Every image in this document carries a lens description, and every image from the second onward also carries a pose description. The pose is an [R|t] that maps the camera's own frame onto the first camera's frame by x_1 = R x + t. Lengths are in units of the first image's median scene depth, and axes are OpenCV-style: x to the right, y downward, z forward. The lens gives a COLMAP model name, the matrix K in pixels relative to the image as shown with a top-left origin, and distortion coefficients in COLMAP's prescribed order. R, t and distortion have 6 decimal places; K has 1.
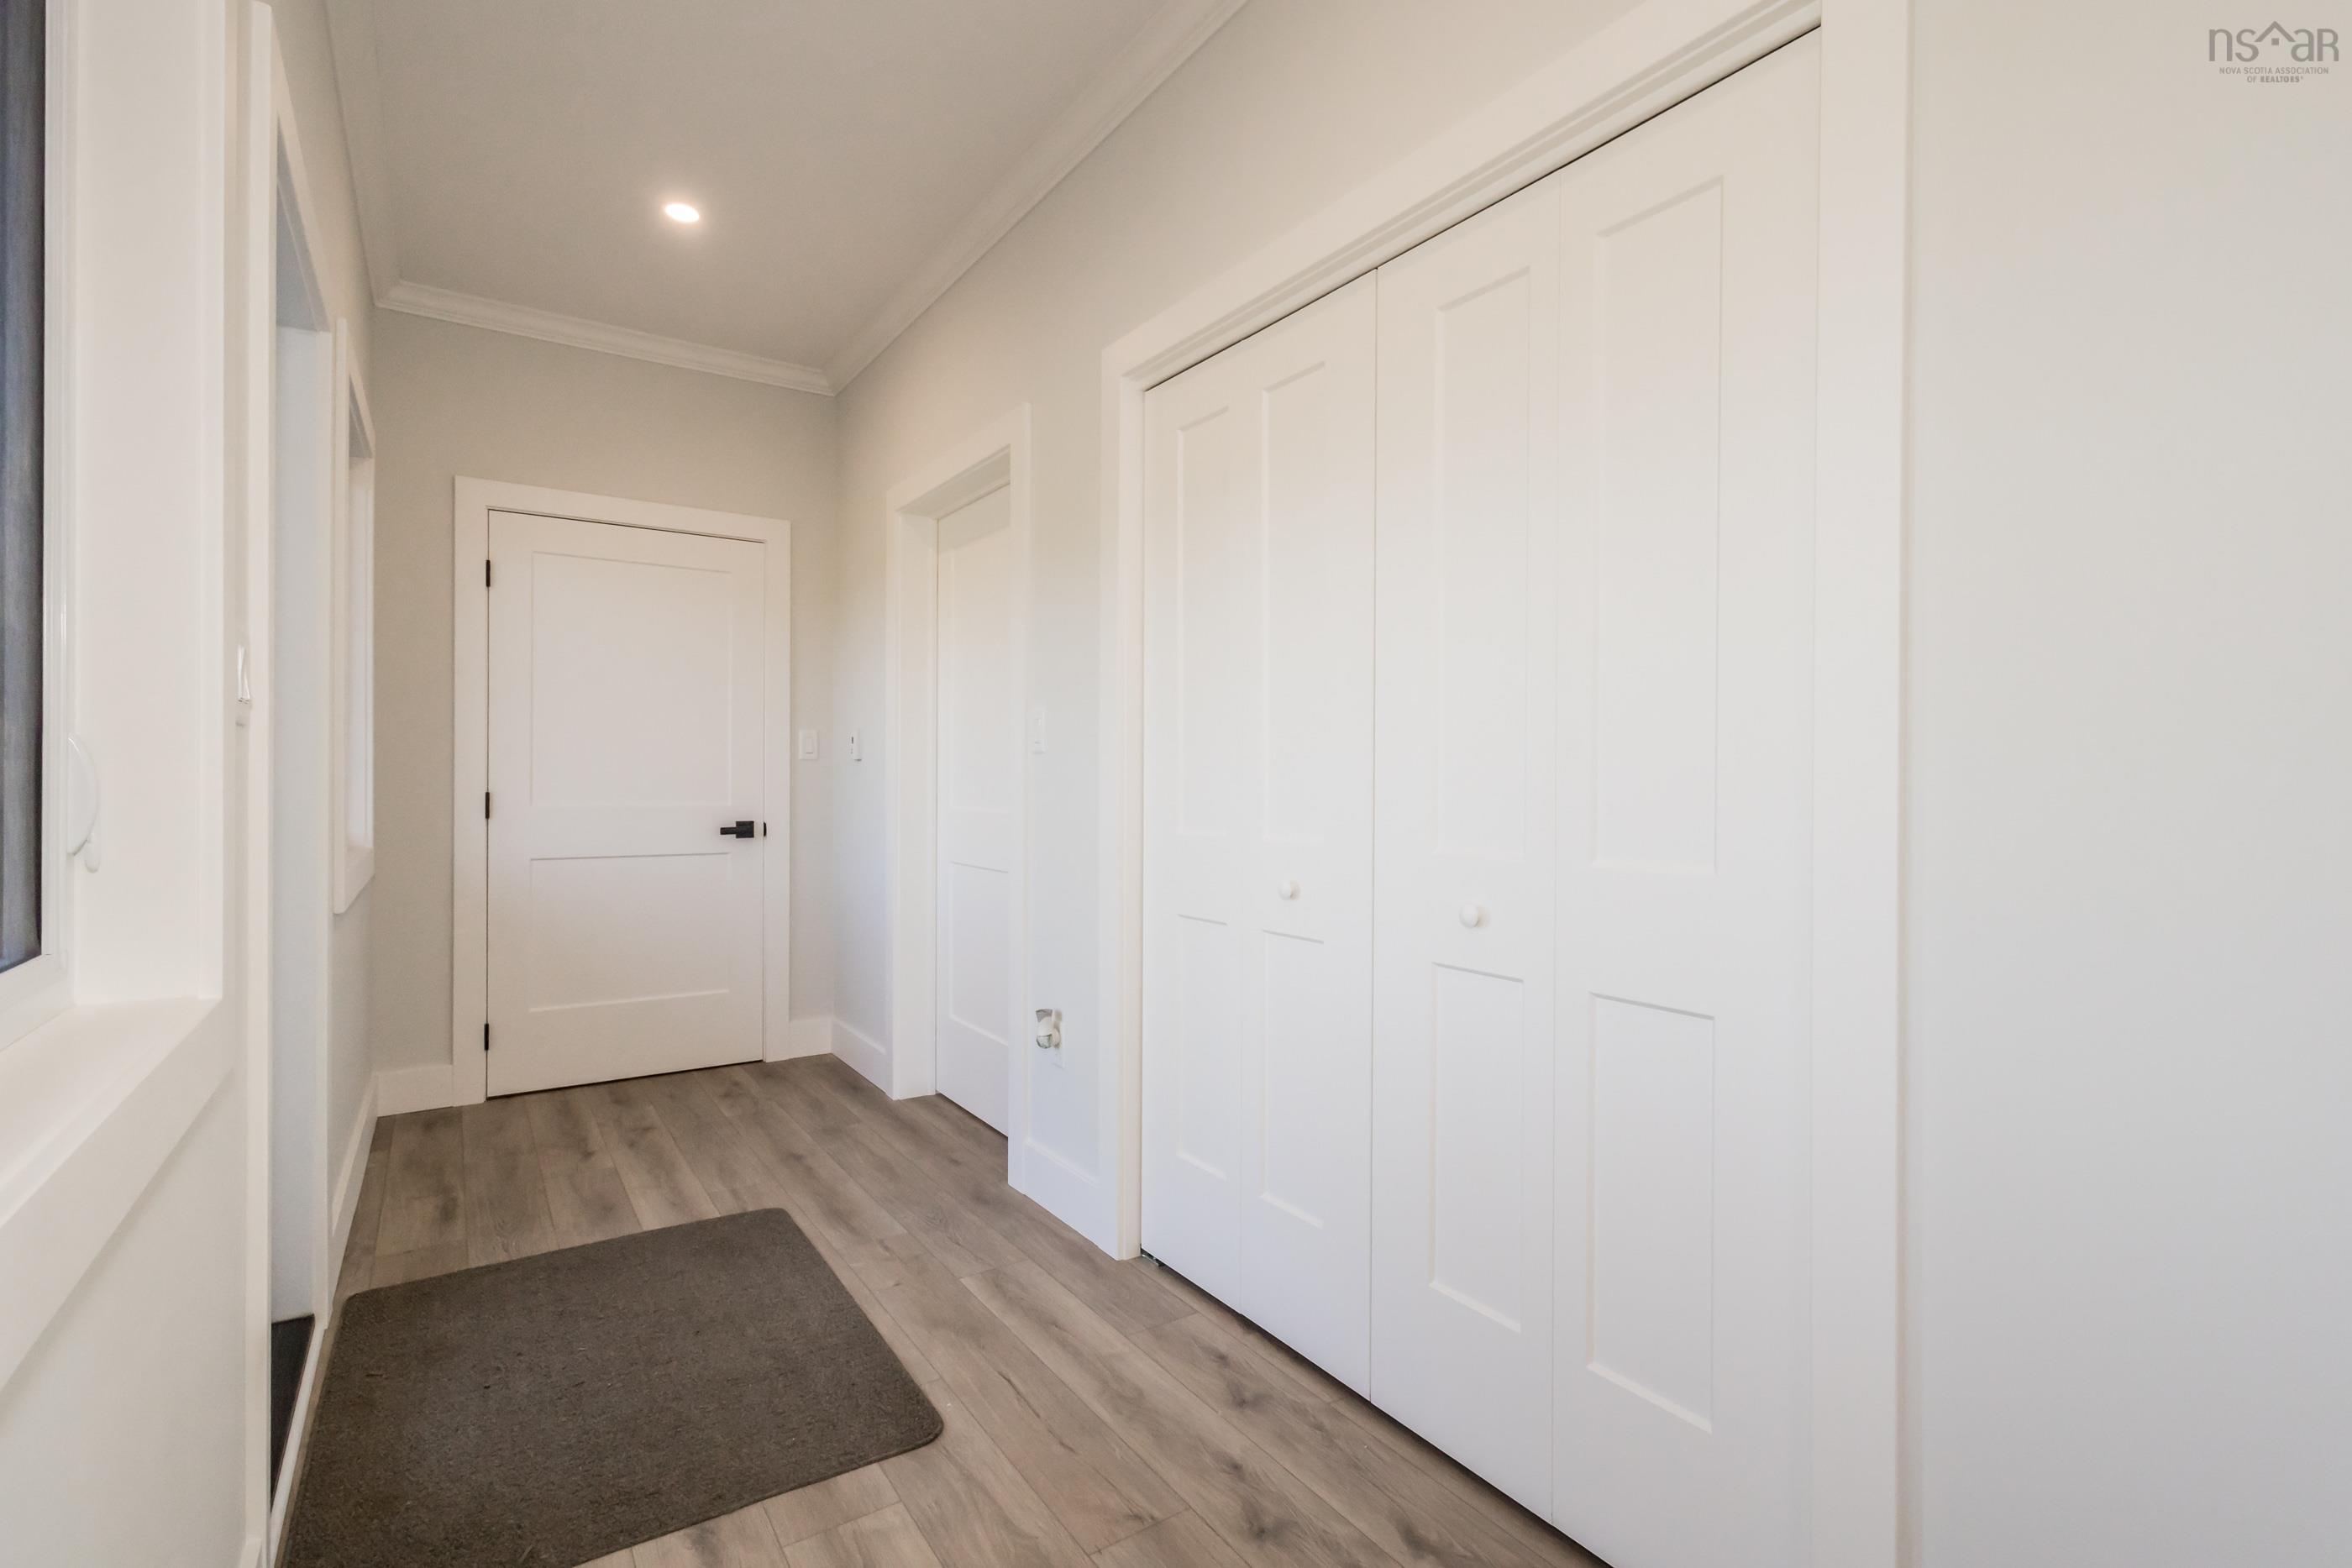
lens RADIAL K [[1086.8, 0, 1179.5], [0, 1086.8, 779.0], [0, 0, 1]] dist [0.002543, 0.000559]
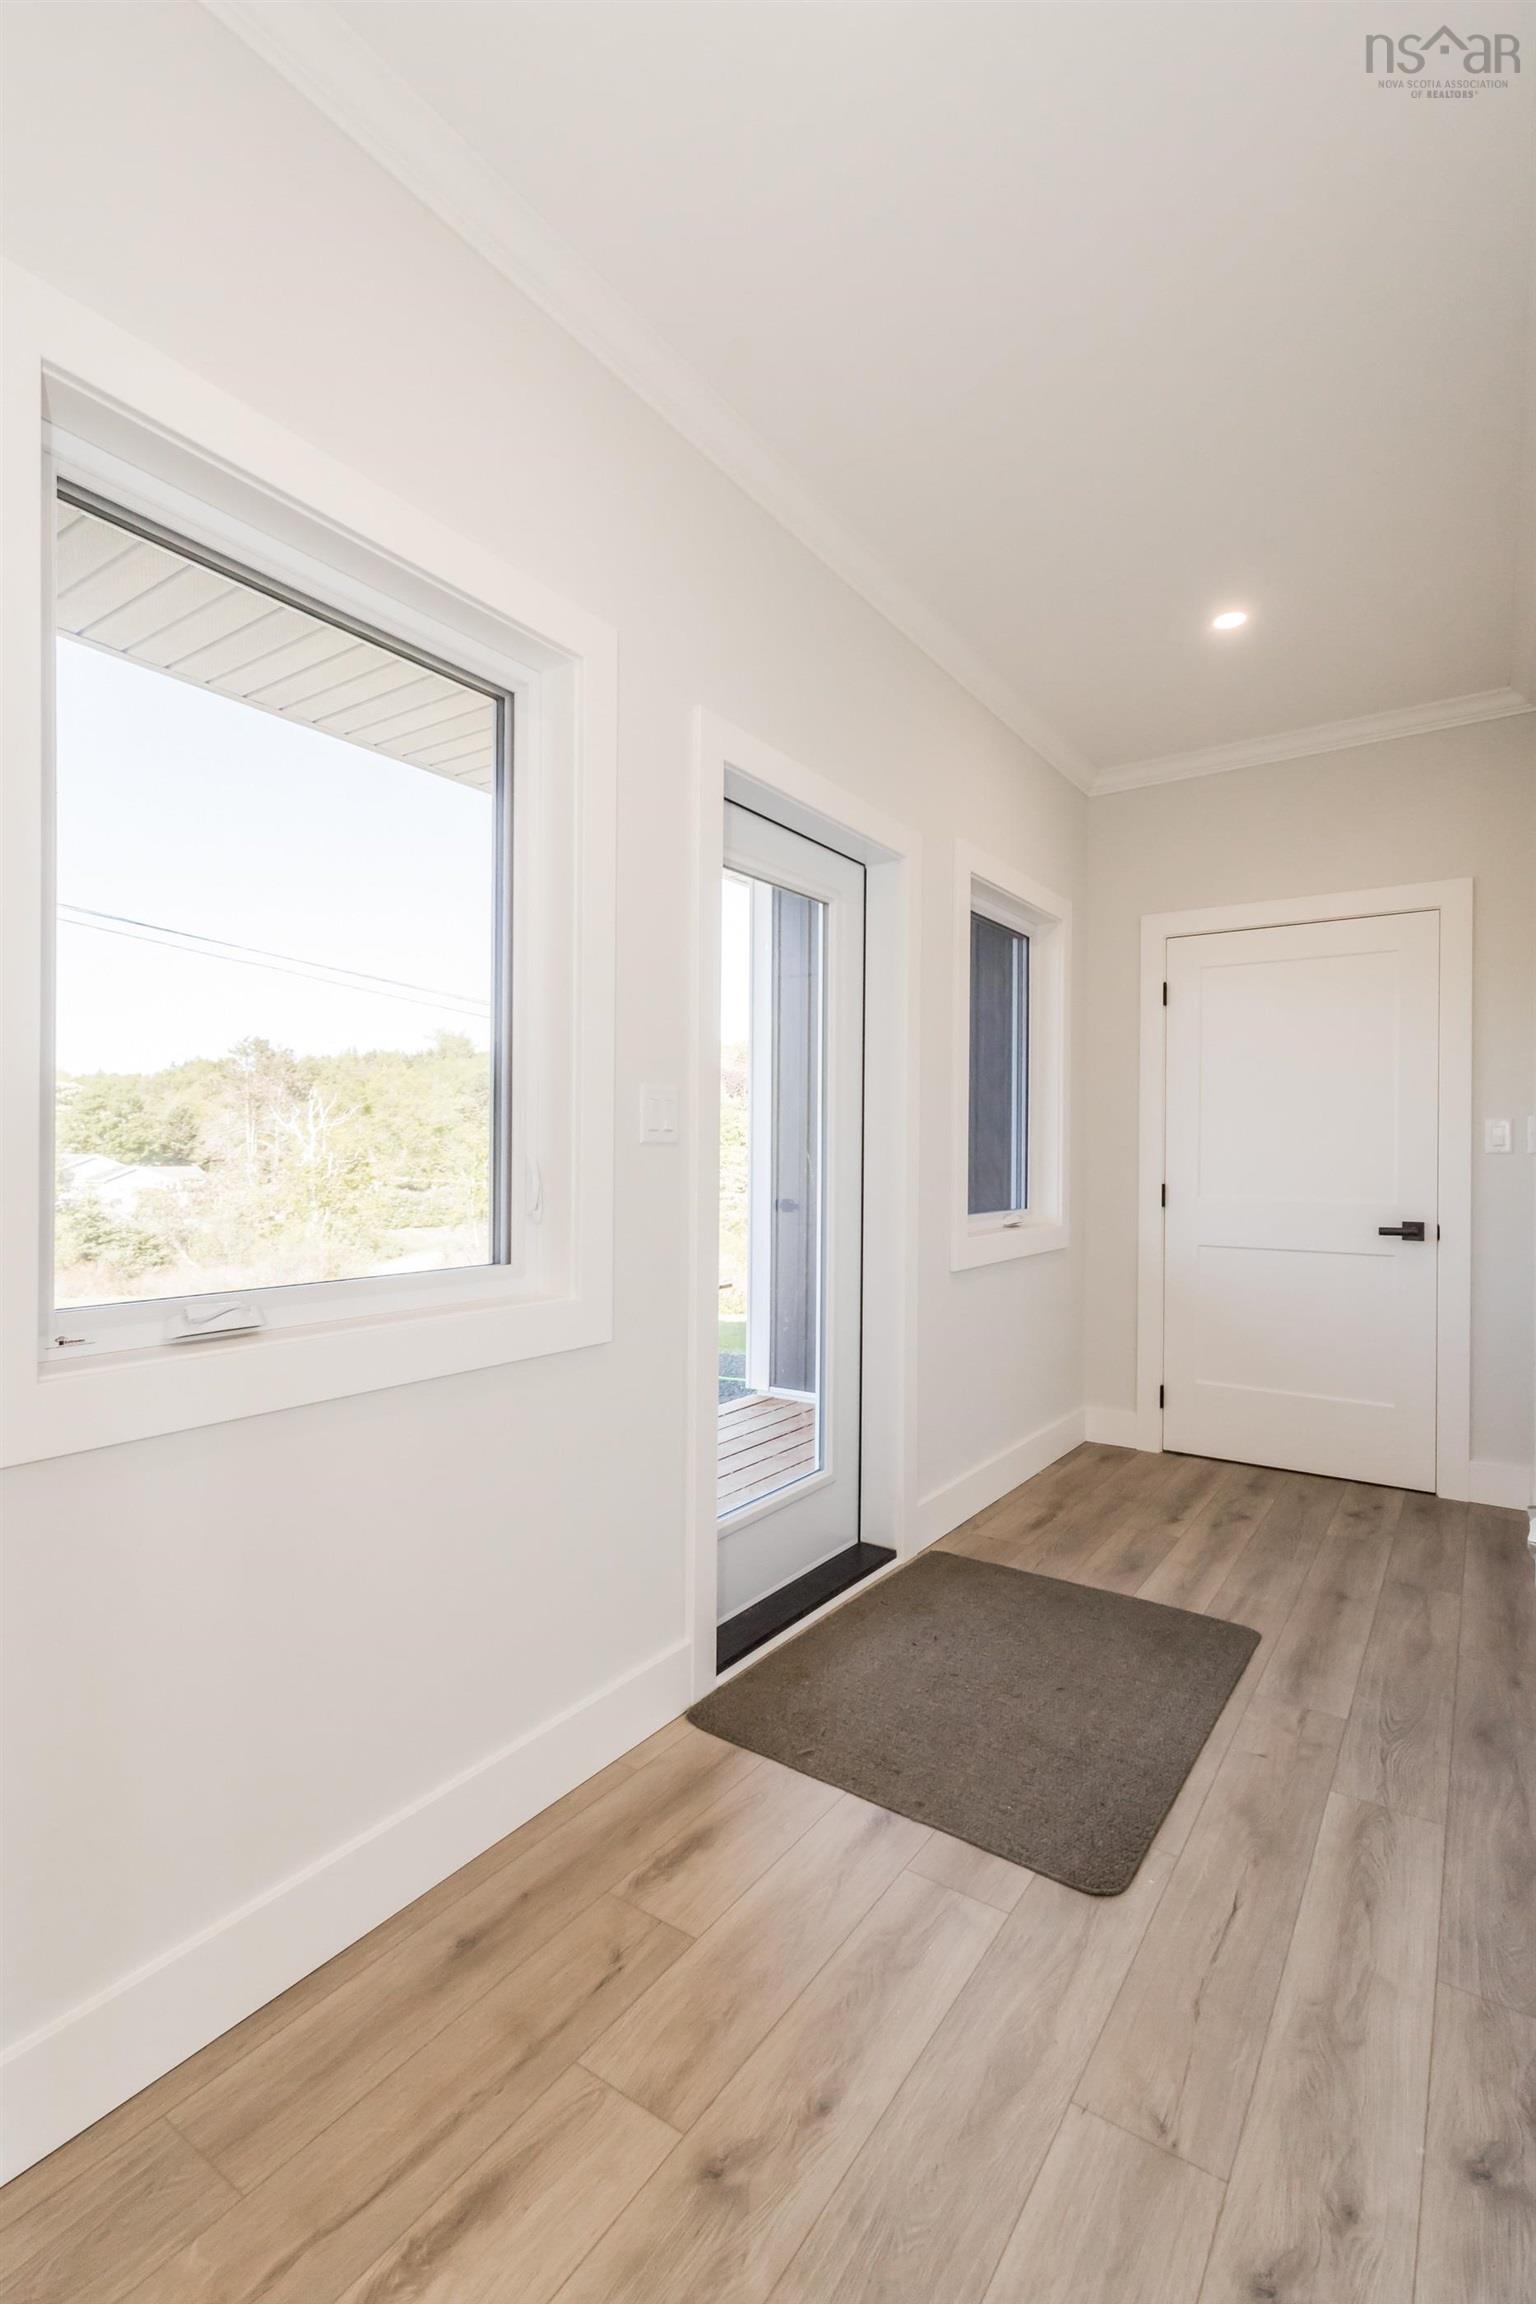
lens RADIAL K [[1064.7, 0, 768.0], [0, 1064.7, 1152.0], [0, 0, 1]] dist [0.002543, 0.000559]
pose [[0.353610, -0.006620, -0.935370, 0.342042], [-0.006625, 0.999932, -0.009582, -0.010562], [0.935369, 0.009585, 0.353542, 0.264089]]
